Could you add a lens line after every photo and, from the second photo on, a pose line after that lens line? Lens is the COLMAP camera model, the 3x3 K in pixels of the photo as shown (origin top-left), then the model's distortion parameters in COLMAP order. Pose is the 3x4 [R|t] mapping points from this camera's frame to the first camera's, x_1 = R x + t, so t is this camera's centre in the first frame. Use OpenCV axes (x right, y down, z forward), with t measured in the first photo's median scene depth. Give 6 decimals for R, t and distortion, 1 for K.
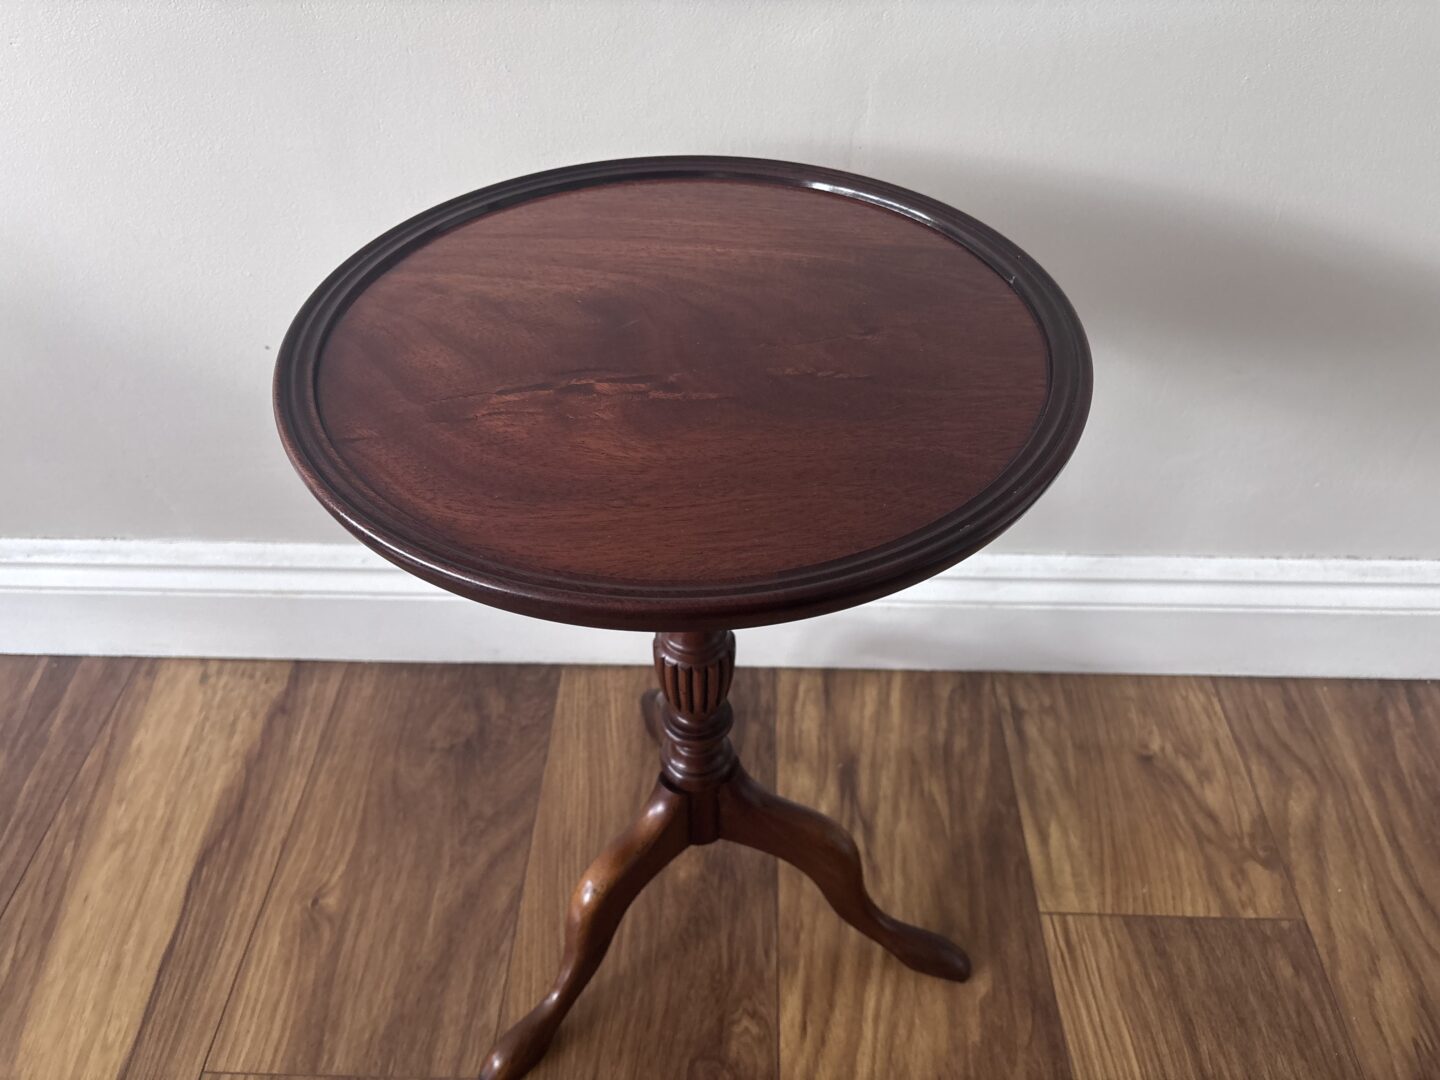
lens RADIAL K [[1102.9, 0, 732.0], [0, 1102.9, 560.1], [0, 0, 1]] dist [0.029824, -0.048959]
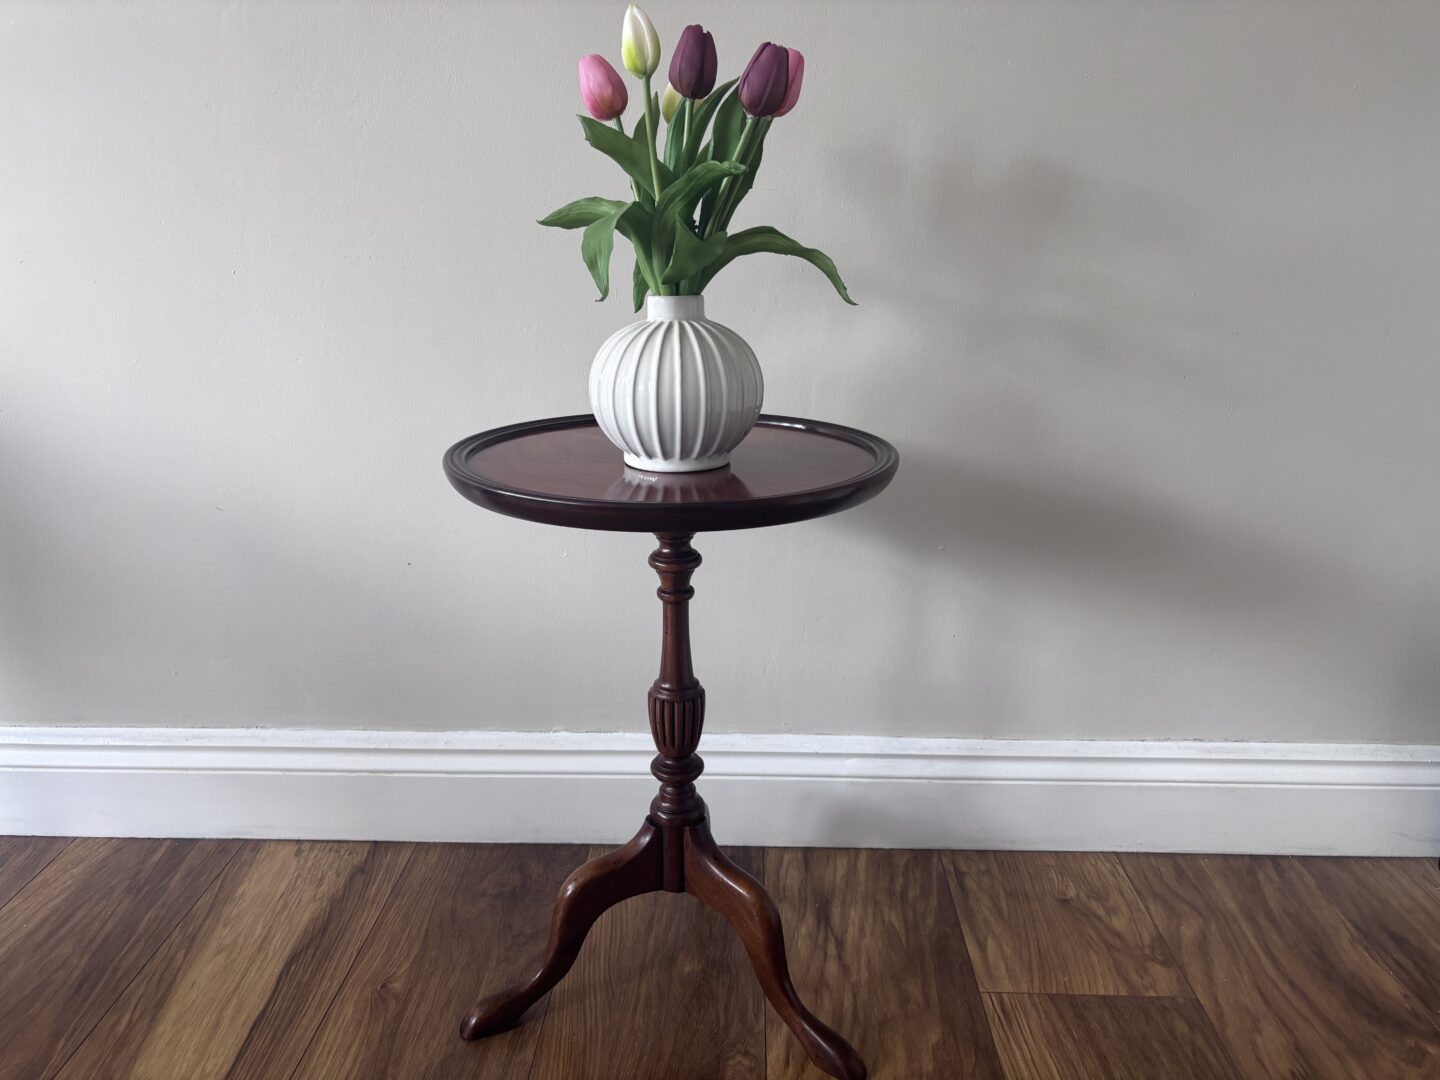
lens RADIAL K [[1102.9, 0, 743.7], [0, 1102.9, 559.5], [0, 0, 1]] dist [0.029824, -0.048959]
pose [[0.999898, 0.006625, 0.012644, -0.001147], [-0.000318, 0.895898, -0.444260, 0.410910], [-0.014271, 0.444211, 0.895809, -0.285501]]
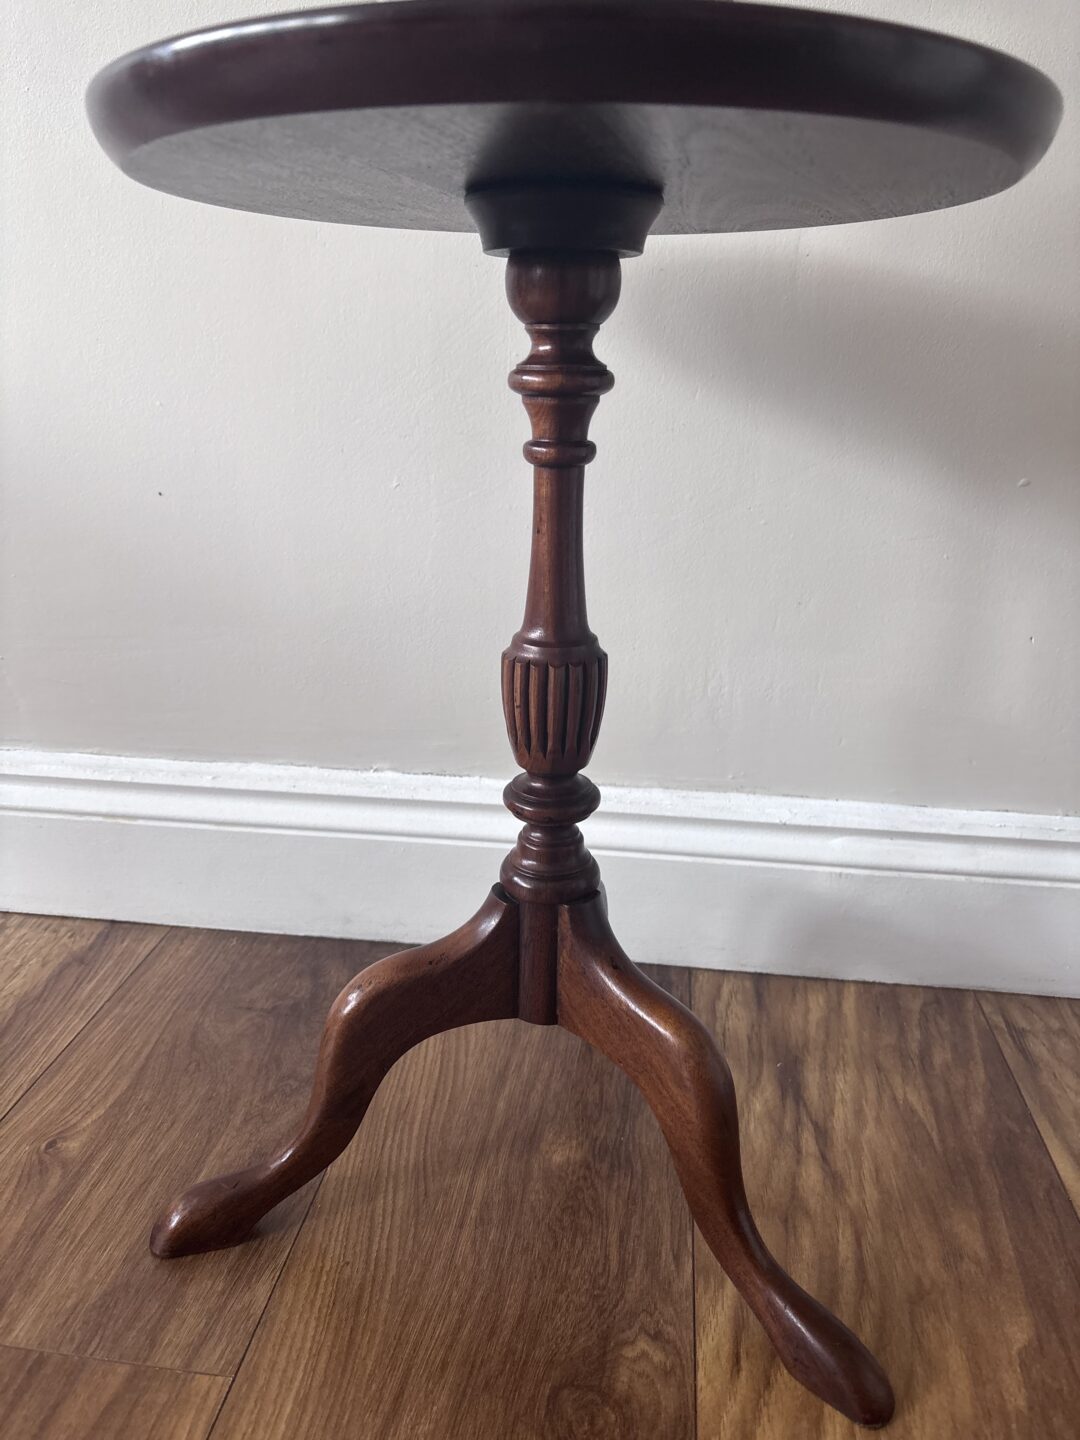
lens RADIAL K [[1102.9, 0, 533.7], [0, 1102.9, 726.0], [0, 0, 1]] dist [0.029824, -0.048959]
pose [[0.994259, 0.050067, -0.094566, -0.006844], [-0.085609, 0.902390, -0.422332, 0.326722], [0.064191, 0.428003, 0.901495, 0.236816]]
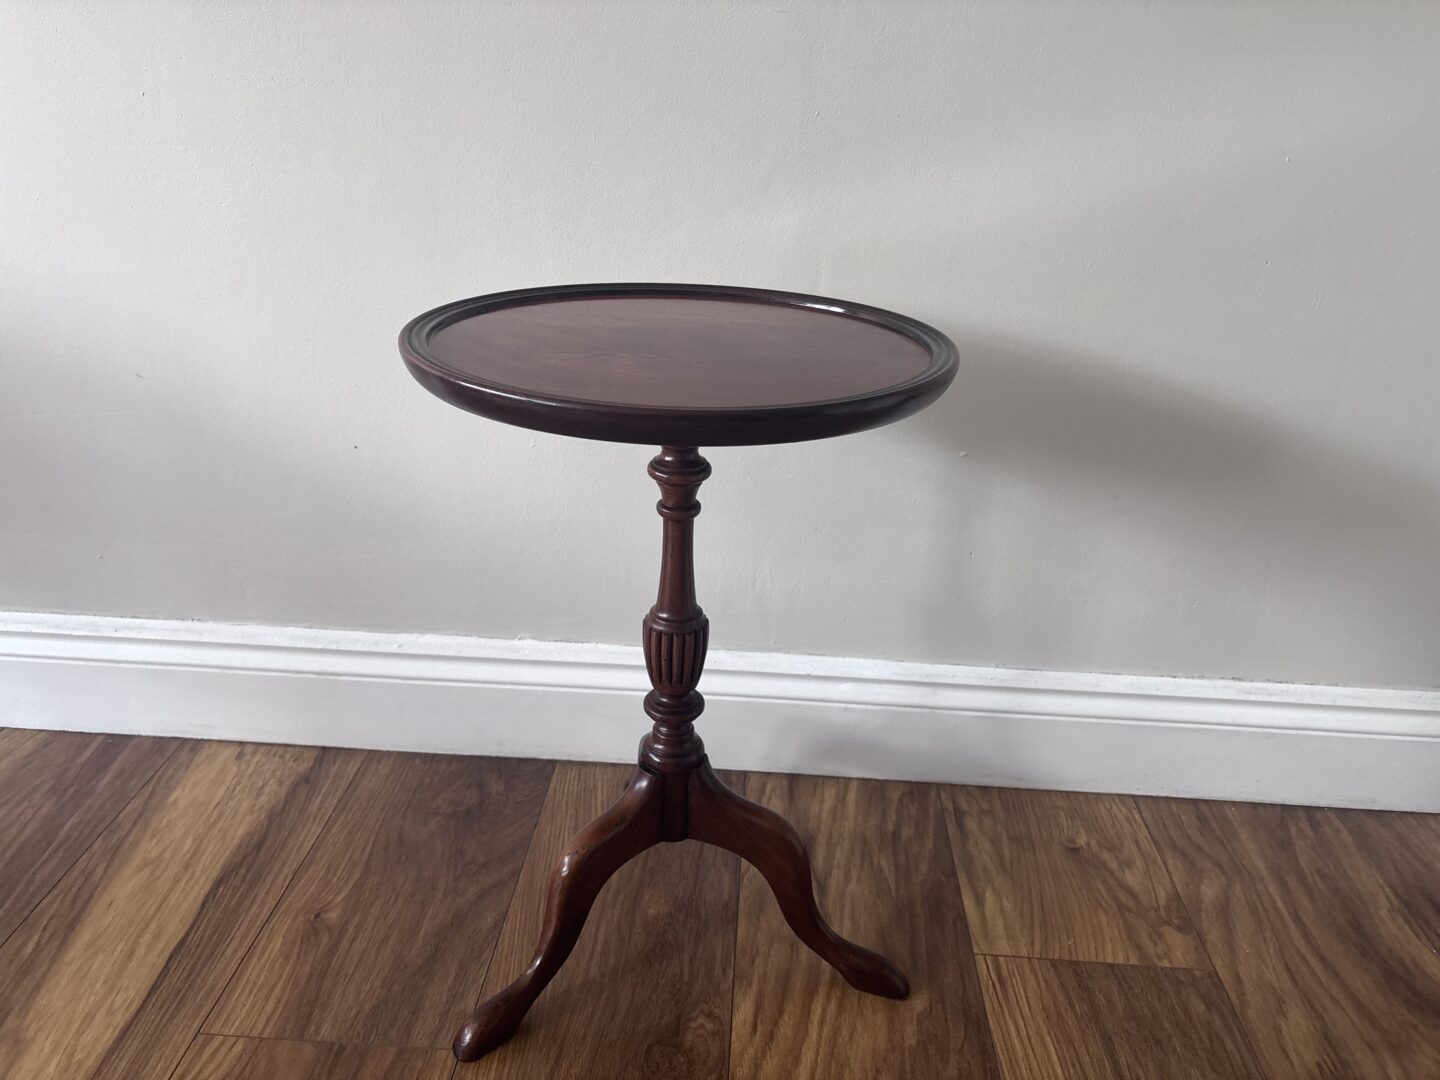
lens RADIAL K [[1102.9, 0, 733.8], [0, 1102.9, 563.8], [0, 0, 1]] dist [0.029824, -0.048959]
pose [[0.998914, 0.046447, -0.003745, 0.024110], [-0.045049, 0.942041, -0.332459, 0.312974], [-0.011914, 0.332267, 0.943110, -0.154498]]
